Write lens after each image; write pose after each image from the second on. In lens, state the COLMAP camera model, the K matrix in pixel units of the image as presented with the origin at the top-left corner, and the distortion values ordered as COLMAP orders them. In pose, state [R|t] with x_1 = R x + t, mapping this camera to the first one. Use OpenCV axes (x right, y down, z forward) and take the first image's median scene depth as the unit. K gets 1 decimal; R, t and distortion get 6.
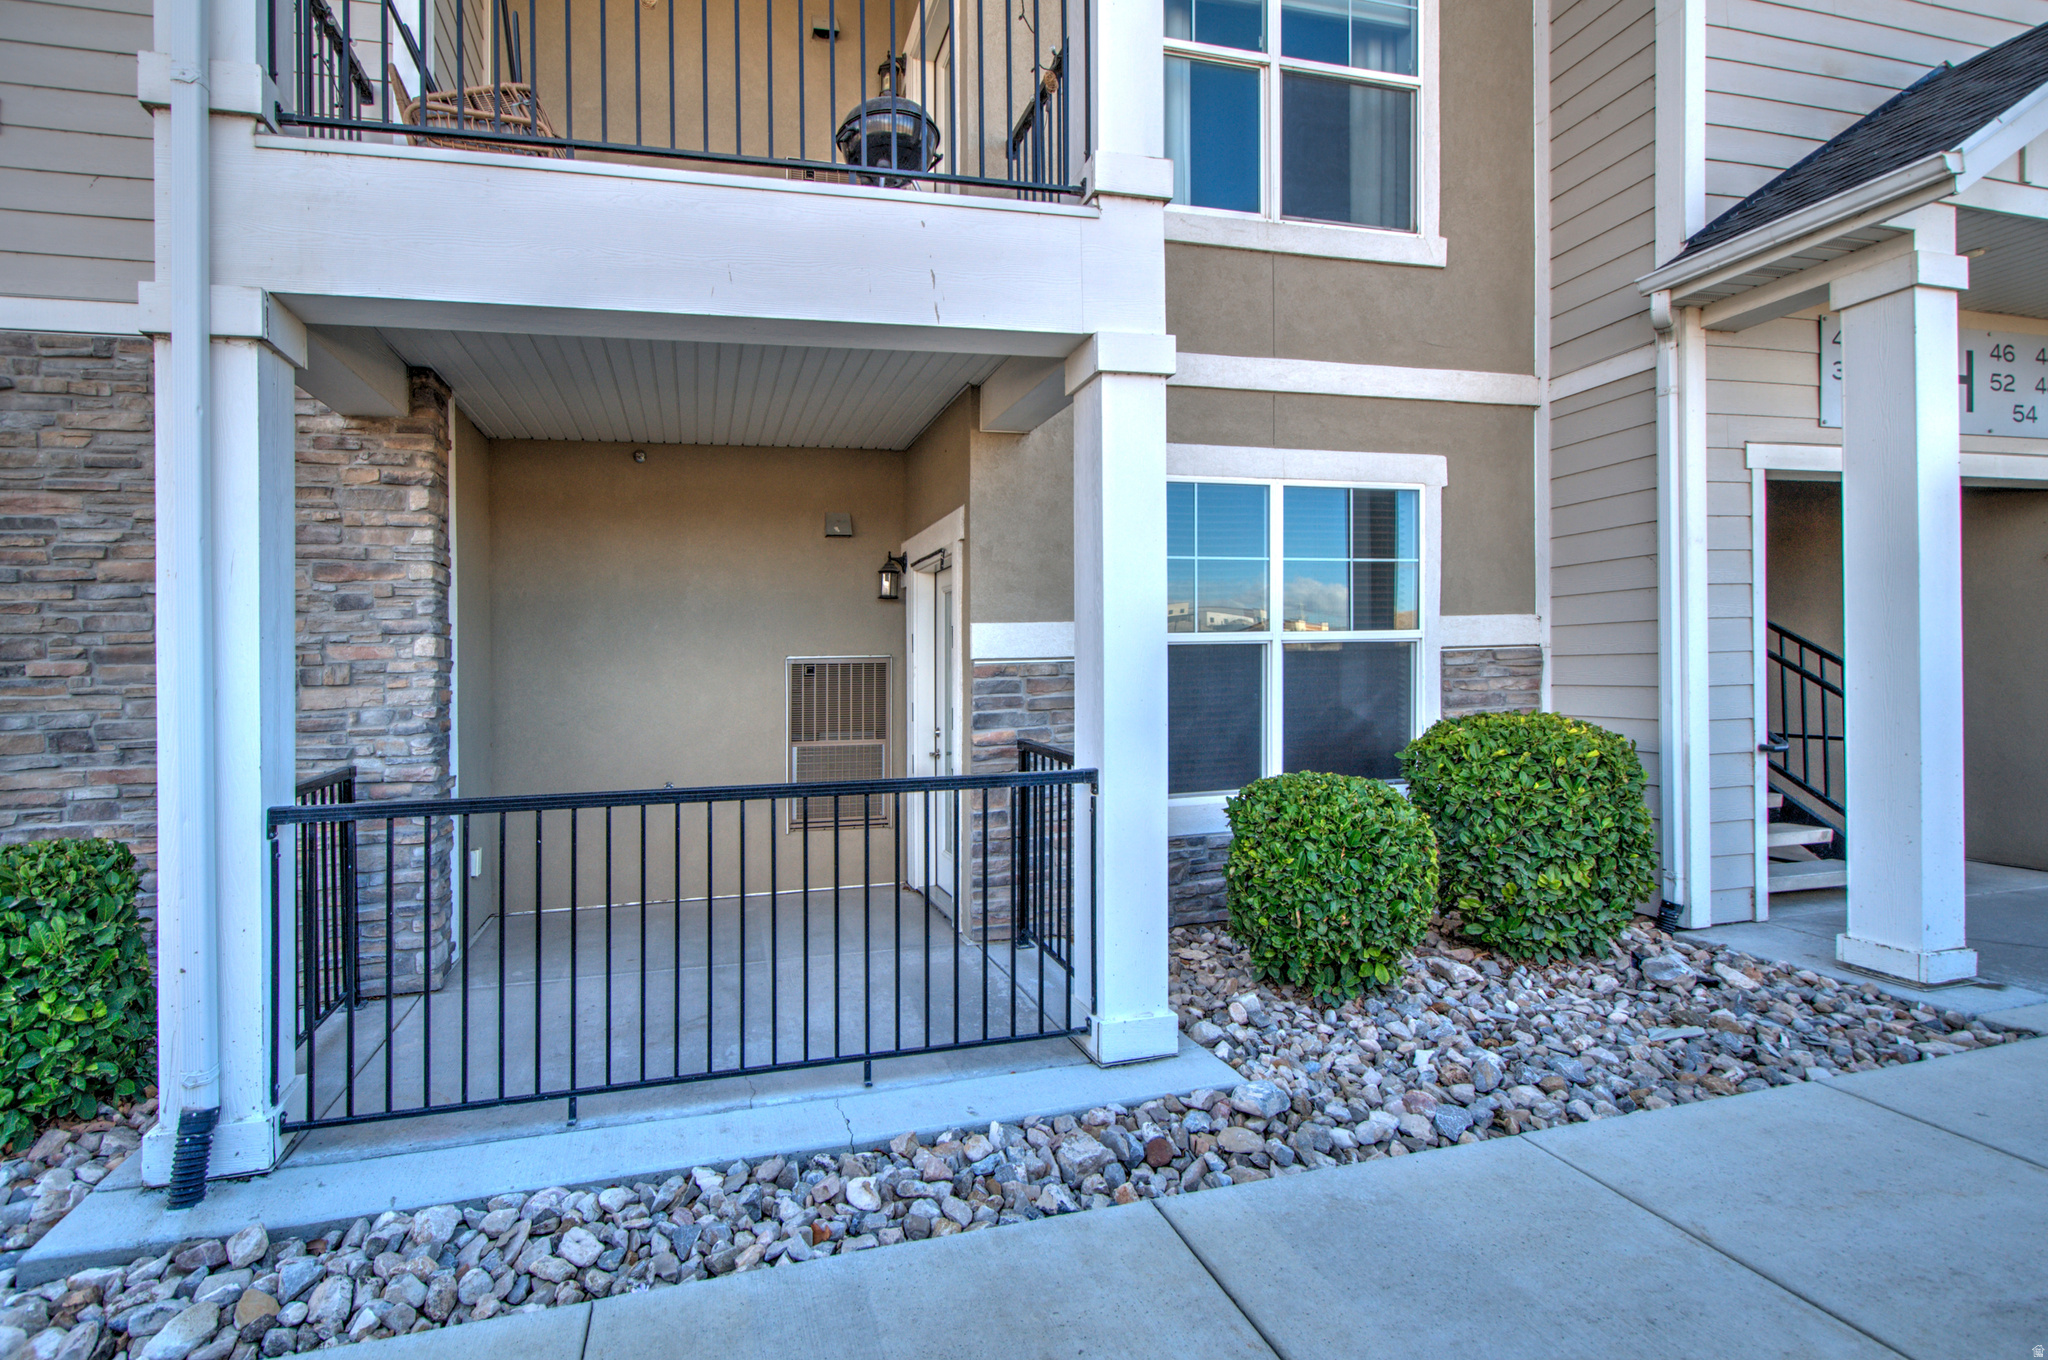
lens RADIAL K [[1005.6, 0, 1035.4], [0, 1005.6, 659.6], [0, 0, 1]] dist [0.008391, -0.001322]
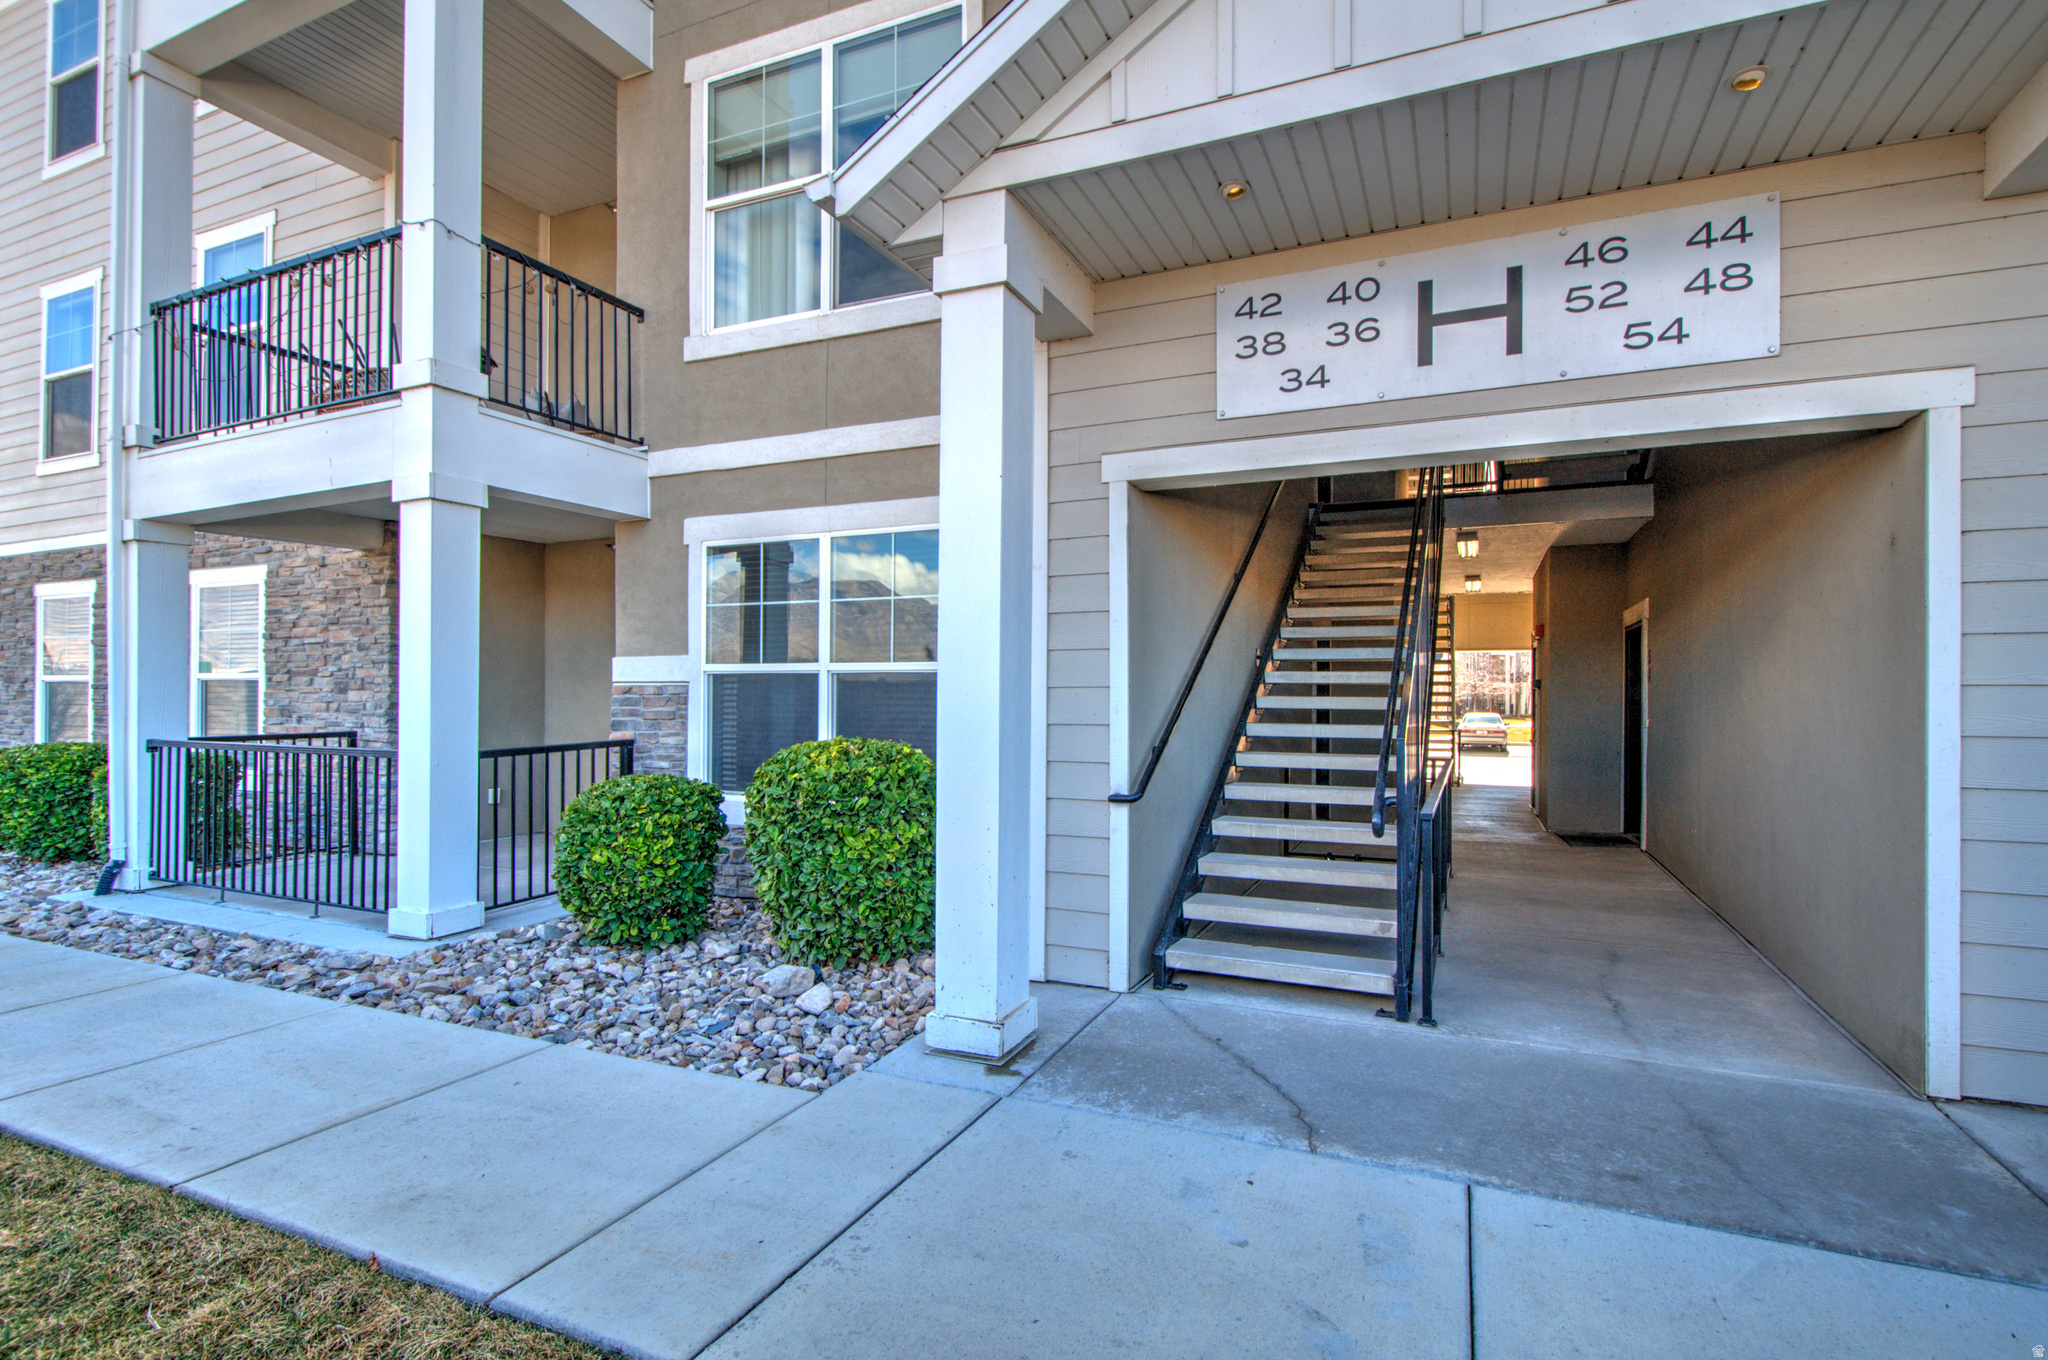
lens RADIAL K [[1005.6, 0, 1069.5], [0, 1005.6, 685.7], [0, 0, 1]] dist [0.008391, -0.001322]
pose [[0.772206, 0.017186, -0.635140, 1.559141], [-0.021189, 0.999775, 0.001291, -0.012636], [0.635019, 0.012461, 0.772396, 0.366367]]
